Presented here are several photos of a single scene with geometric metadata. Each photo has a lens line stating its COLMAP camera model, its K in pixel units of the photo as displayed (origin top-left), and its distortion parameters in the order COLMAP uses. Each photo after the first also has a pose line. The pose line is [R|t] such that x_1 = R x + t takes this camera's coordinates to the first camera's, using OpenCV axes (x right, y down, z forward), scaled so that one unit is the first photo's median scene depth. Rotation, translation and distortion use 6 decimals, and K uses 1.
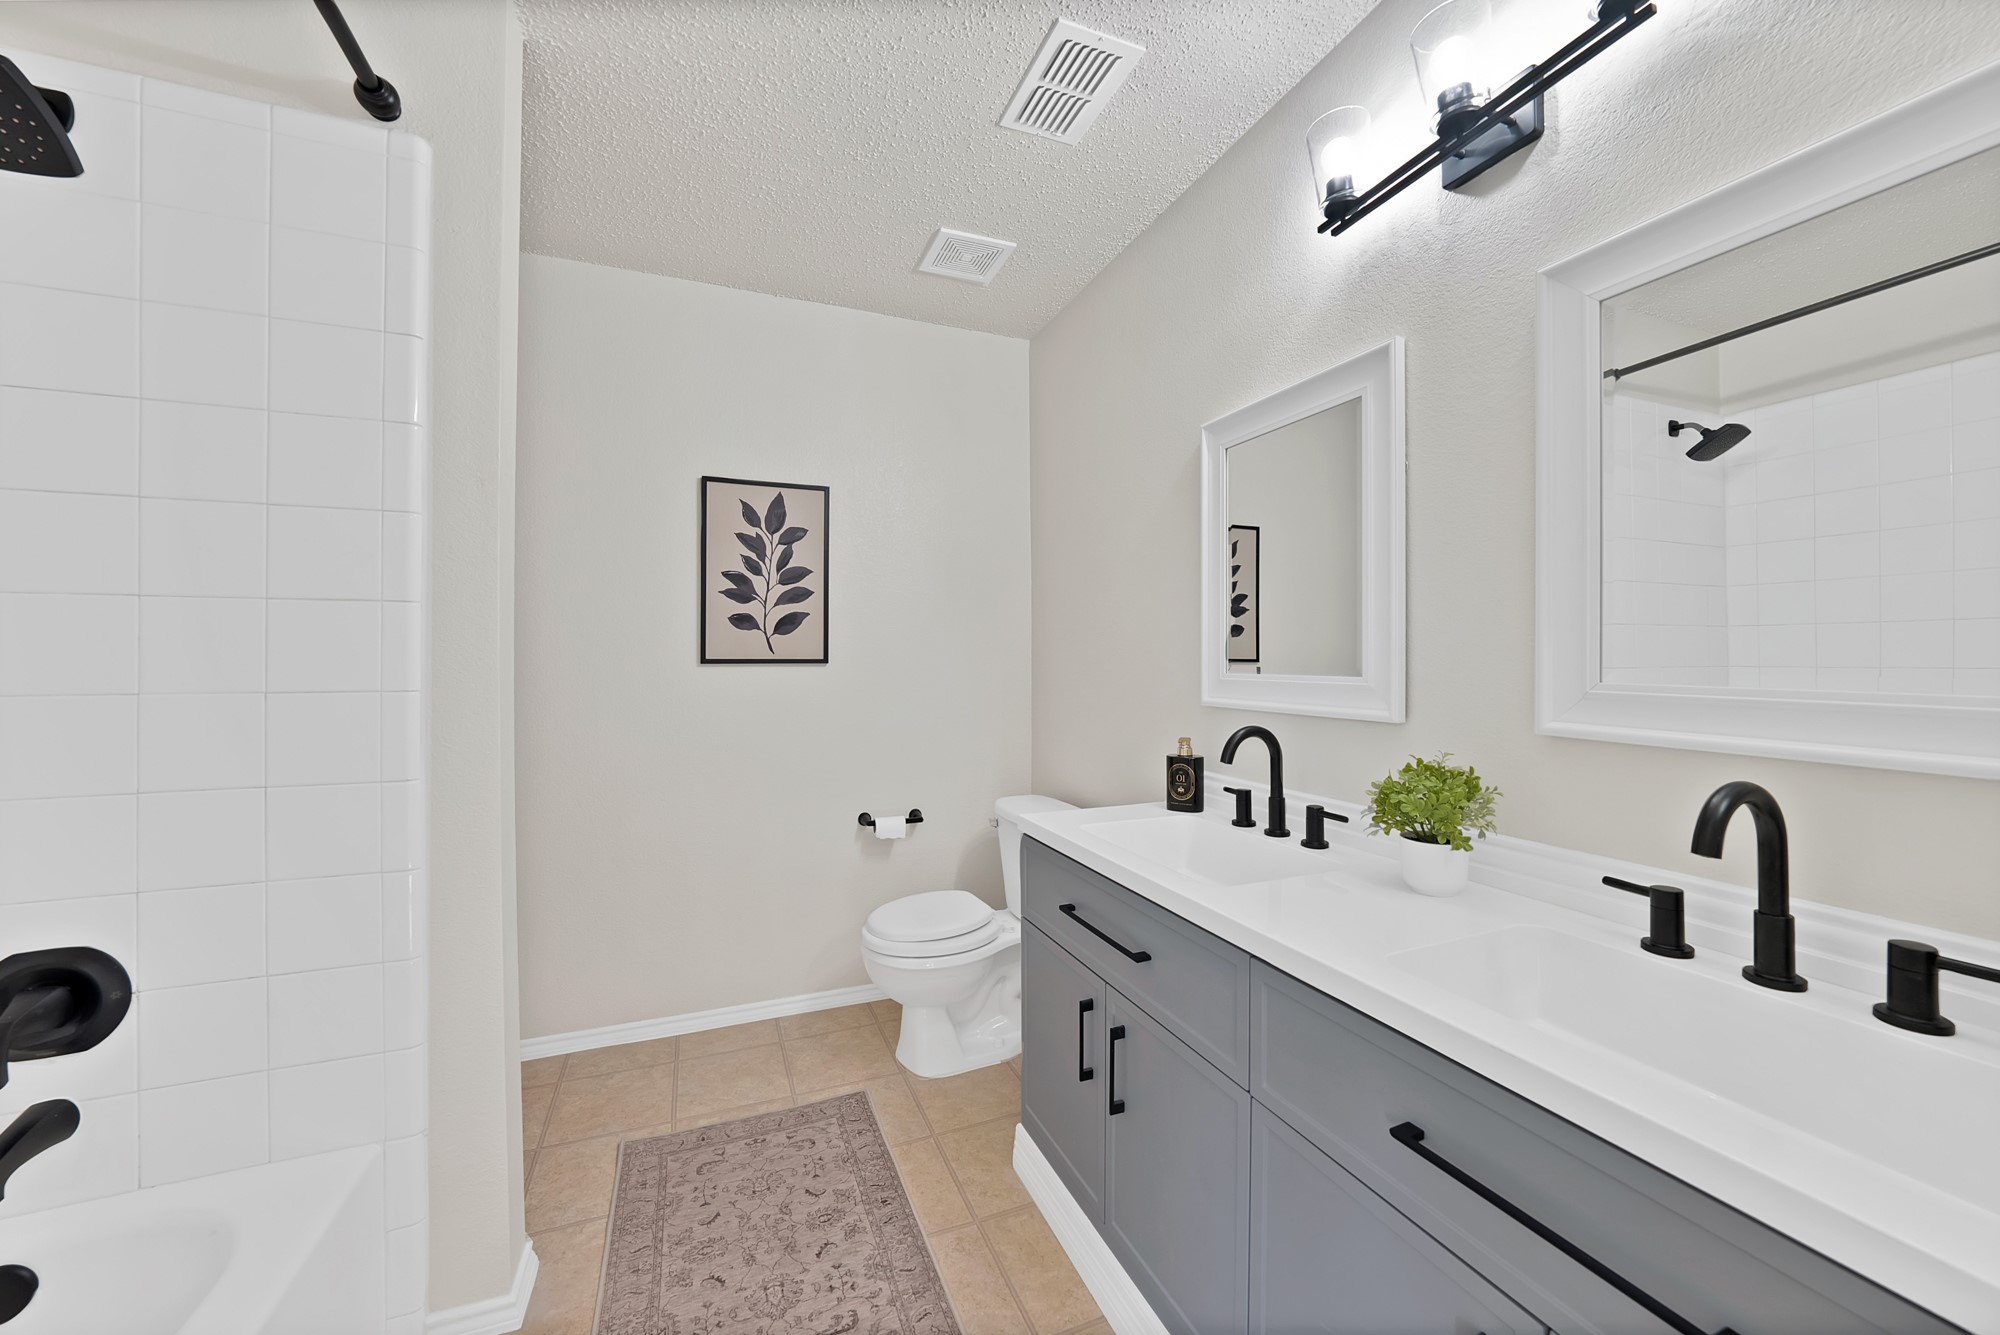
lens RADIAL K [[745.2, 0, 985.6], [0, 745.2, 662.5], [0, 0, 1]] dist [-0.032280, 0.007258]
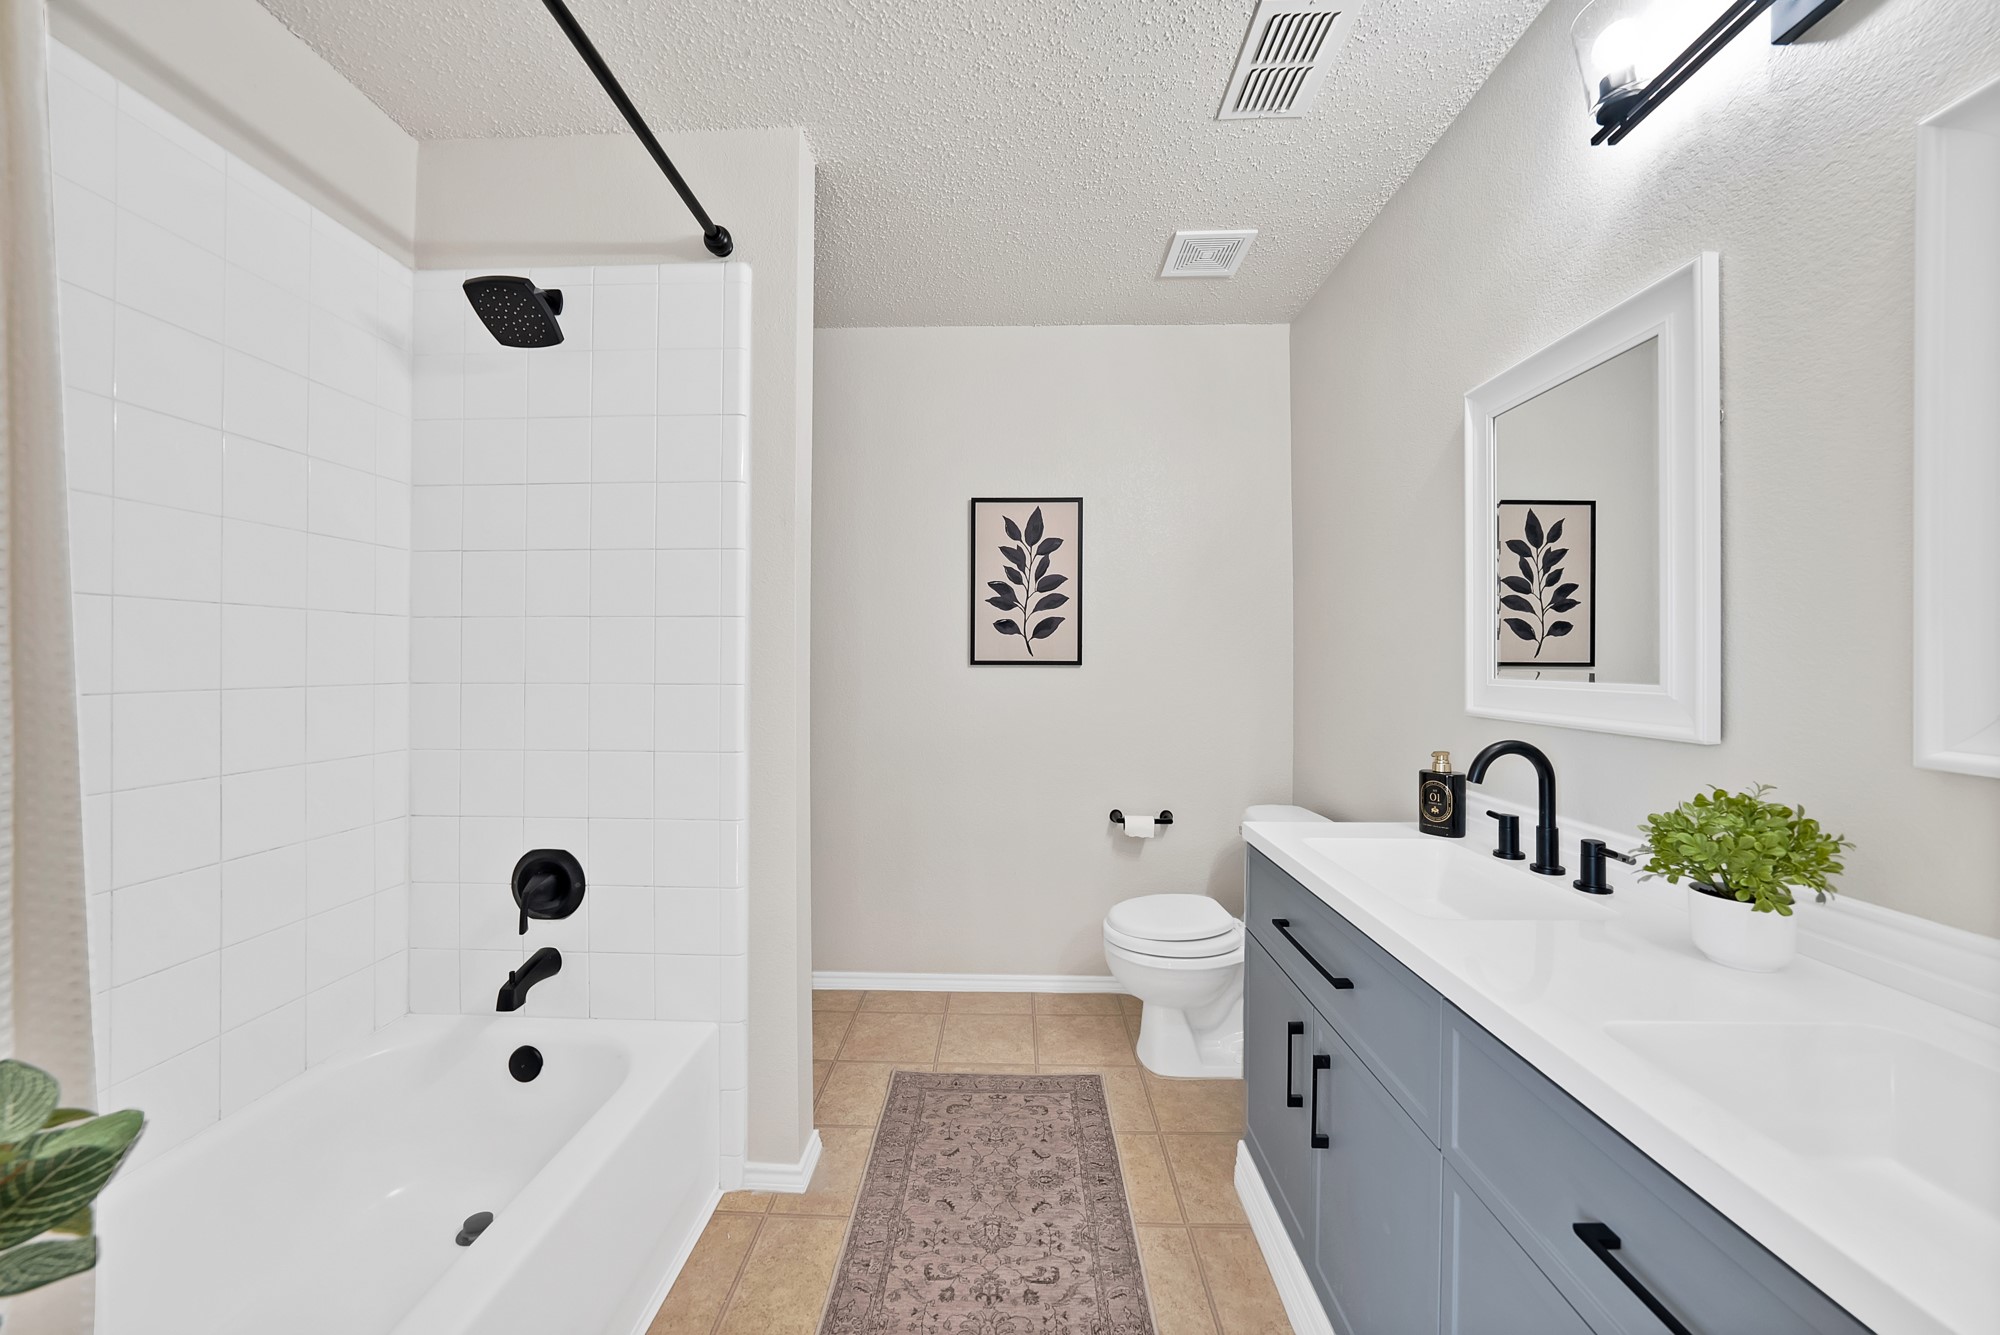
lens RADIAL K [[745.2, 0, 985.6], [0, 745.2, 662.5], [0, 0, 1]] dist [-0.032280, 0.007258]
pose [[0.906640, 0.003488, -0.421890, 0.157741], [-0.004673, 0.999988, -0.001774, 0.000047], [0.421878, 0.003580, 0.906645, -0.020335]]
